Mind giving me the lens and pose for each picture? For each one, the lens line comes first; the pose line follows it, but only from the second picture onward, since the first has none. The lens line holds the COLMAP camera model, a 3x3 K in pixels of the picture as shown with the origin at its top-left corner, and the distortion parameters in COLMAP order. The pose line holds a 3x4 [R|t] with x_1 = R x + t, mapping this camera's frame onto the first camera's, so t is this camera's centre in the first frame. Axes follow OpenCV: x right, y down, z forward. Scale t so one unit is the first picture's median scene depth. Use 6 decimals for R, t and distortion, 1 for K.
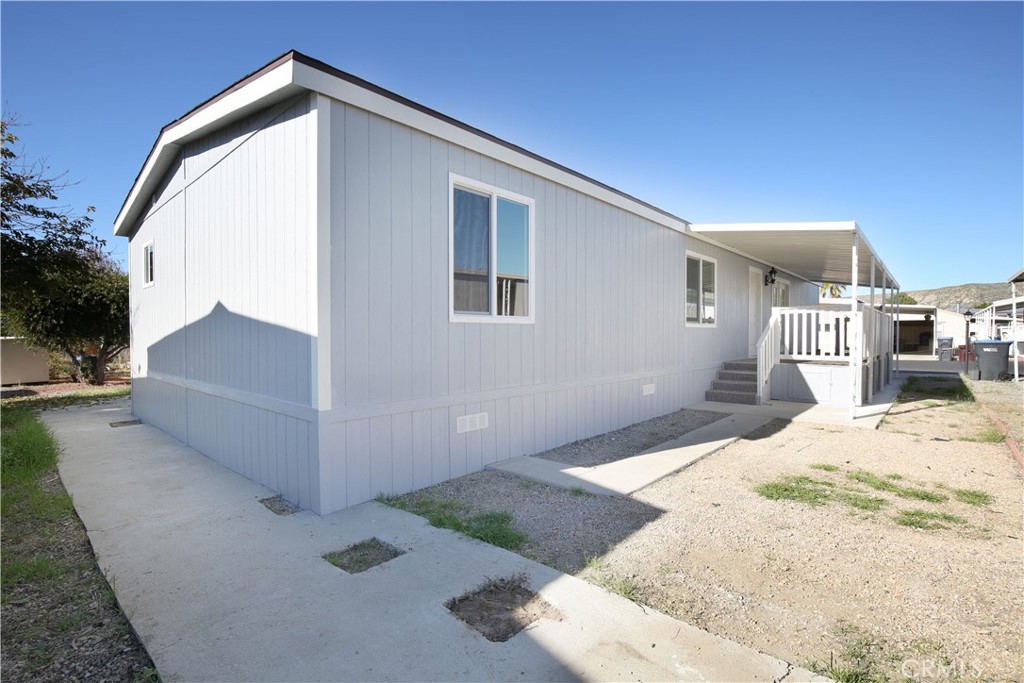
lens RADIAL K [[469.2, 0, 512.0], [0, 469.2, 341.5], [0, 0, 1]] dist [-0.022280, -0.000051]
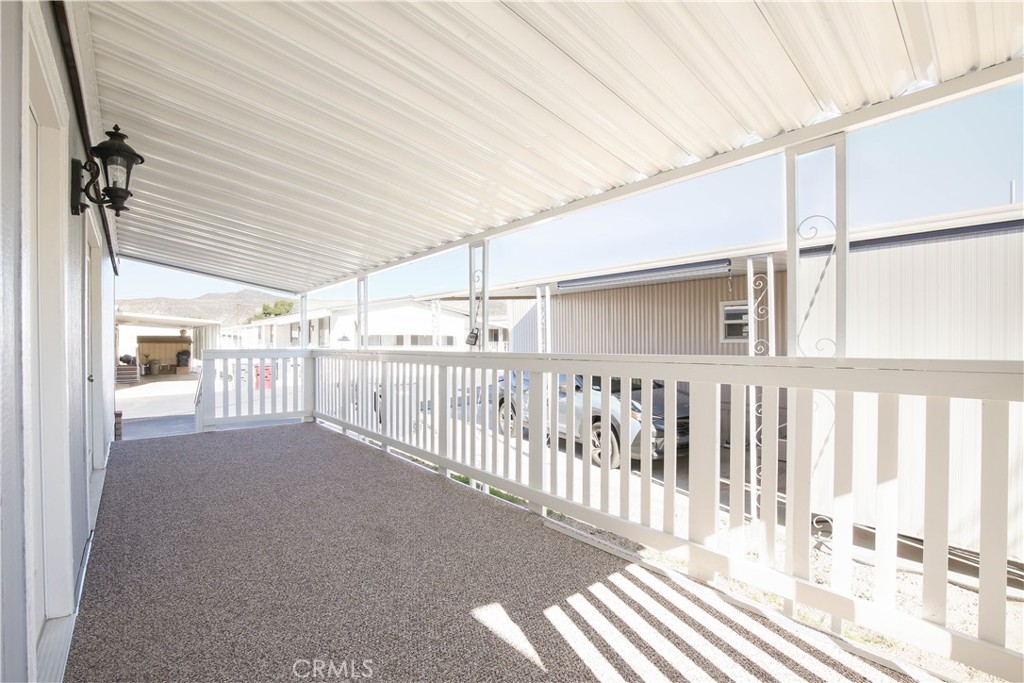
lens RADIAL K [[469.2, 0, 512.0], [0, 469.2, 341.5], [0, 0, 1]] dist [-0.022280, -0.000051]
pose [[0.134950, -0.000197, 0.990852, 0.203685], [0.019497, 0.999807, -0.002456, -0.032781], [-0.990661, 0.019650, 0.134928, 0.427876]]
